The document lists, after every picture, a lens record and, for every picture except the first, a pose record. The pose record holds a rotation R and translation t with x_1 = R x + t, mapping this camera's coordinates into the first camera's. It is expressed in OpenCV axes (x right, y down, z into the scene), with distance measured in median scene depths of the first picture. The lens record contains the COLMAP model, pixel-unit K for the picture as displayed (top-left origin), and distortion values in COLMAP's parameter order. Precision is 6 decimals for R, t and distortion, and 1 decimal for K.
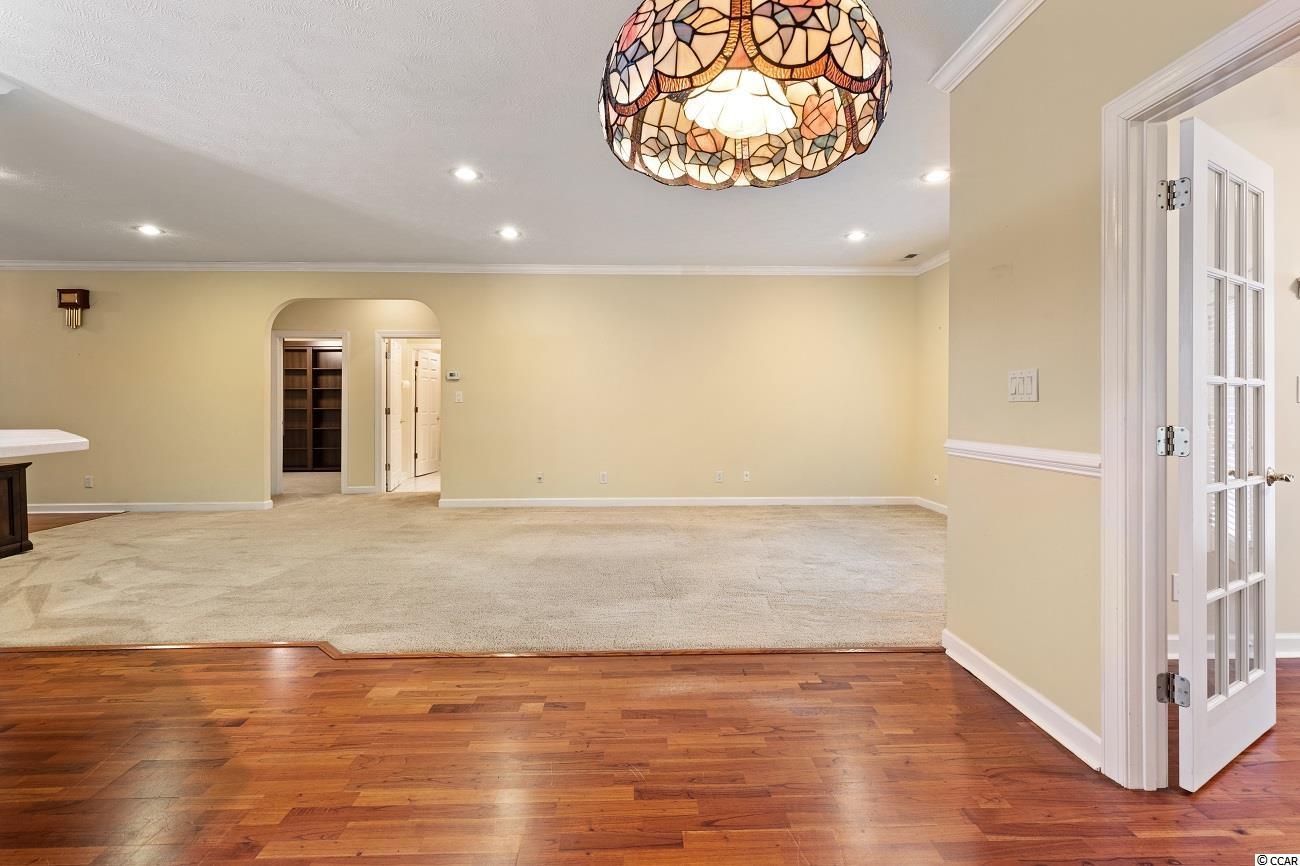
lens RADIAL K [[597.0, 0, 654.4], [0, 597.0, 399.7], [0, 0, 1]] dist [0.003542, 0.000122]
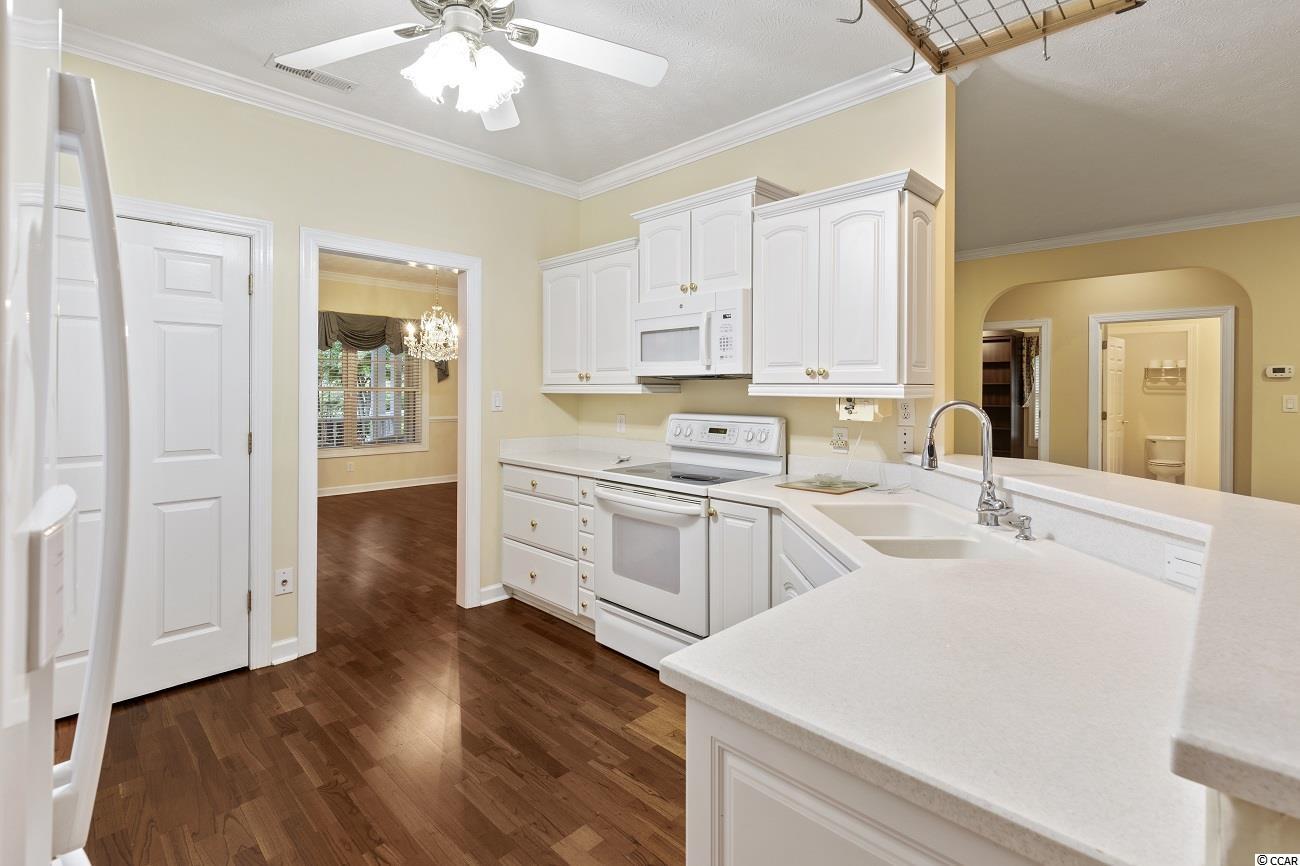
lens RADIAL K [[605.5, 0, 653.8], [0, 605.5, 388.2], [0, 0, 1]] dist [0.004023, 0.000286]
pose [[0.685783, 0.006035, -0.727781, -0.929957], [-0.003851, 0.999982, 0.004663, -0.063371], [0.727796, -0.000395, 0.685793, 0.049247]]
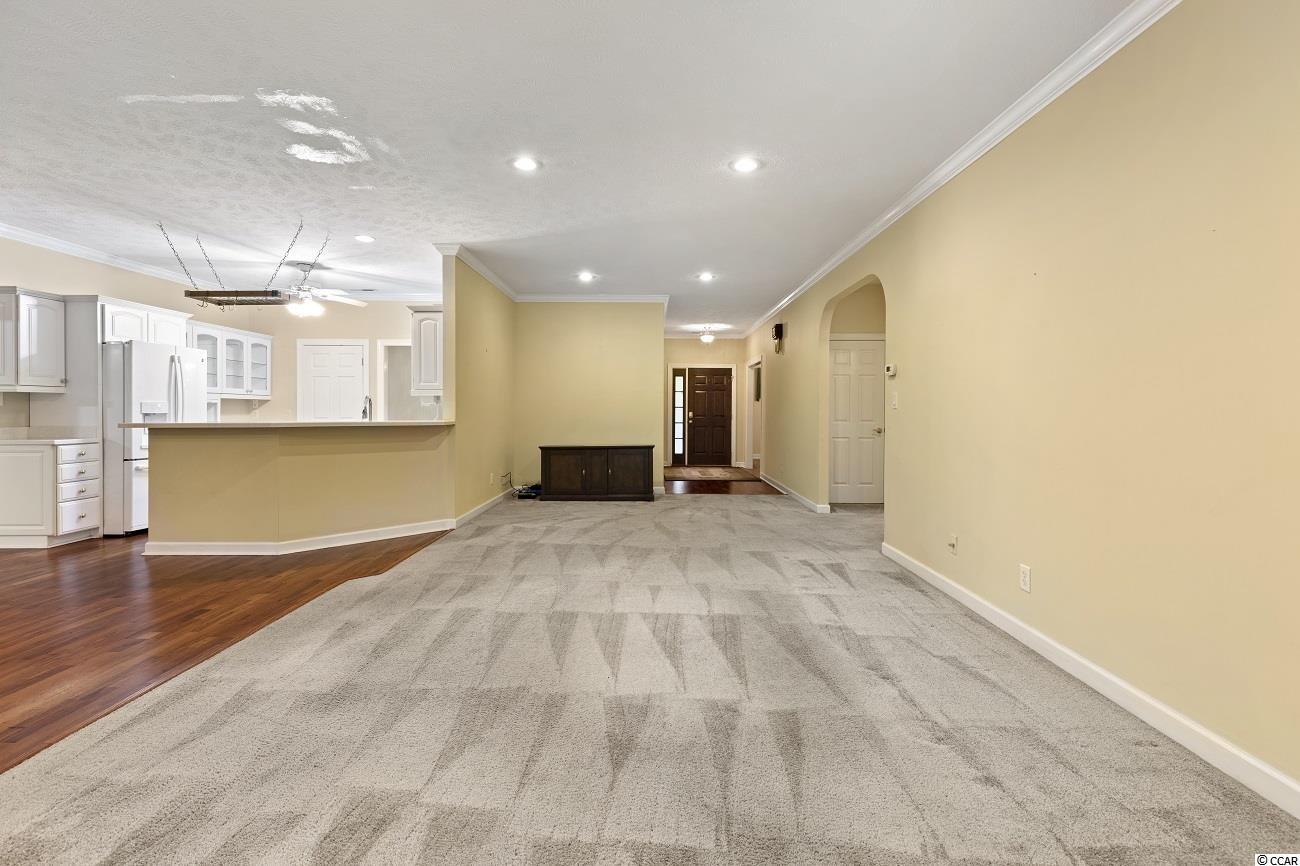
lens RADIAL K [[587.0, 0, 652.7], [0, 587.0, 410.8], [0, 0, 1]] dist [0.001333, 0.000571]
pose [[-0.031169, 0.005670, -0.999498, 1.065364], [0.001316, 0.999983, 0.005632, 0.005059], [0.999513, -0.001139, -0.031176, 2.151617]]
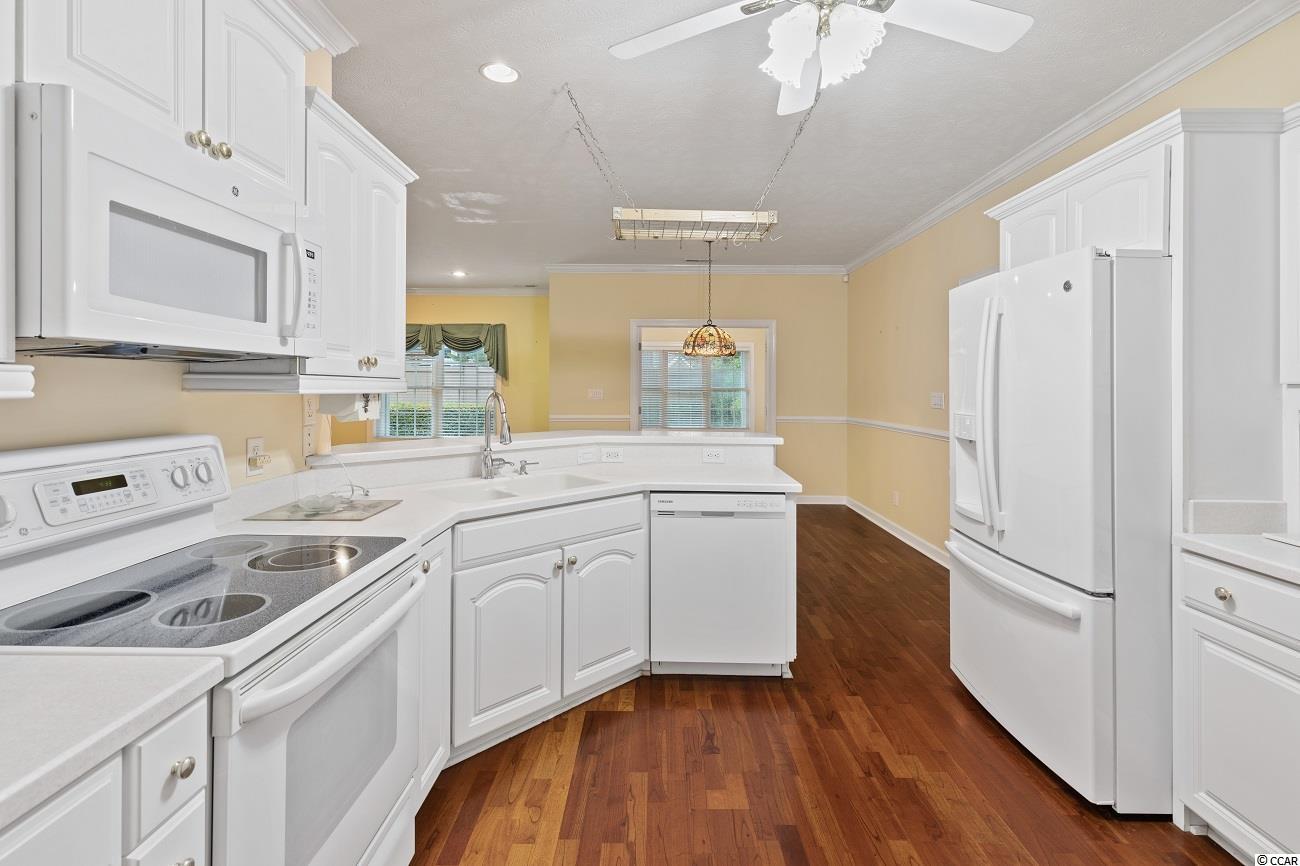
lens RADIAL K [[602.9, 0, 656.2], [0, 602.9, 378.4], [0, 0, 1]] dist [0.005660, -0.000108]
pose [[0.038324, 0.017334, 0.999115, -2.393477], [-0.013278, 0.999770, -0.016836, -0.055854], [-0.999177, -0.012621, 0.038546, 0.573977]]
